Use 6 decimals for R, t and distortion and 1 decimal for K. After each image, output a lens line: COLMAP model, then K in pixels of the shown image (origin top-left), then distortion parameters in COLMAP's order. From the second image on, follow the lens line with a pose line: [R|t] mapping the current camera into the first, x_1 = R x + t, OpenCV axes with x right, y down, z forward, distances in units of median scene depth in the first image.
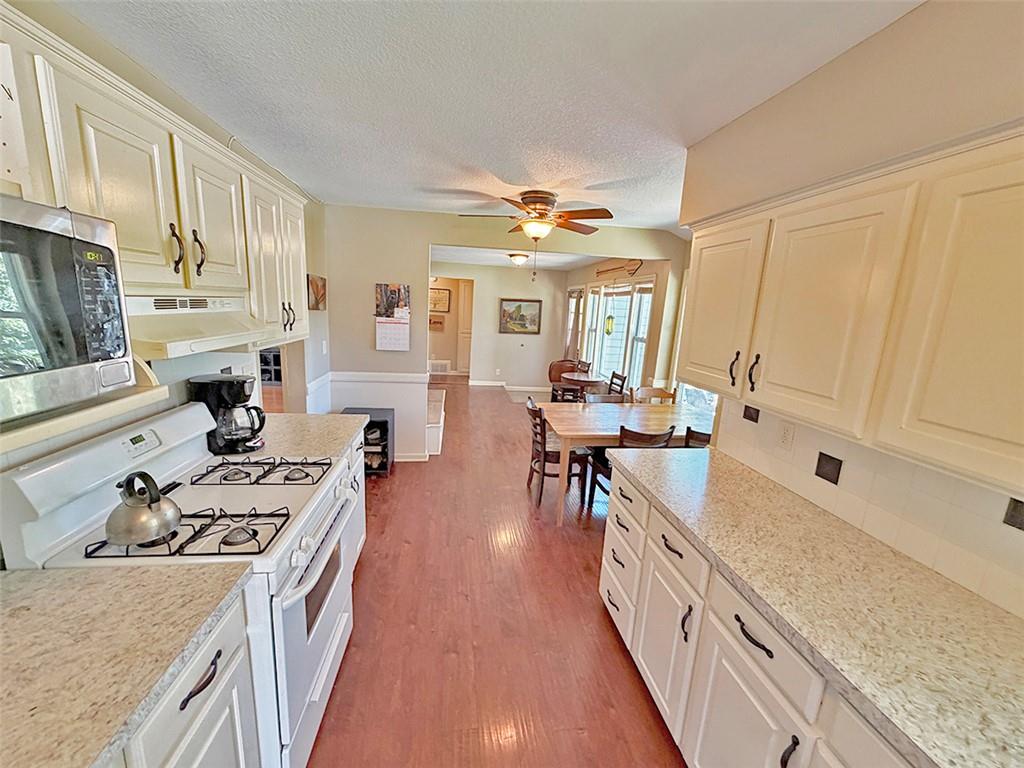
lens RADIAL K [[407.9, 0, 508.3], [0, 407.9, 385.3], [0, 0, 1]] dist [-0.000264, -0.000069]
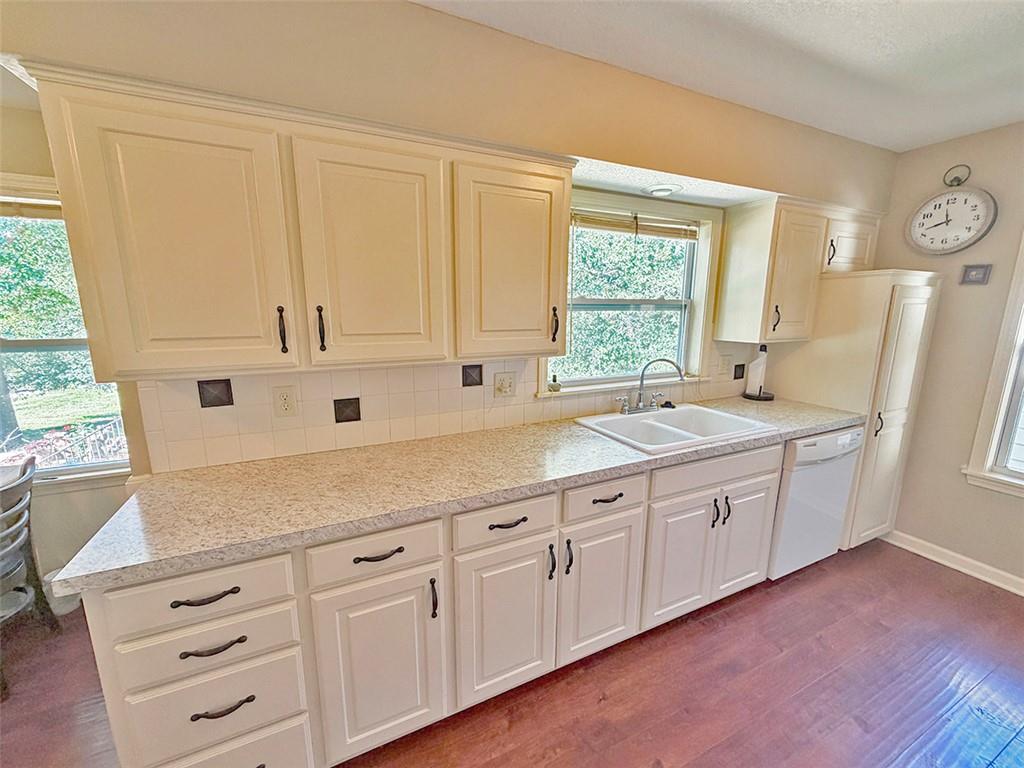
lens RADIAL K [[416.3, 0, 515.2], [0, 416.3, 387.1], [0, 0, 1]] dist [0.018266, 0.000125]
pose [[-0.325000, -0.236572, 0.915647, -0.232919], [0.159768, 0.940556, 0.299715, -0.075014], [-0.932121, 0.243698, -0.267884, 0.596008]]
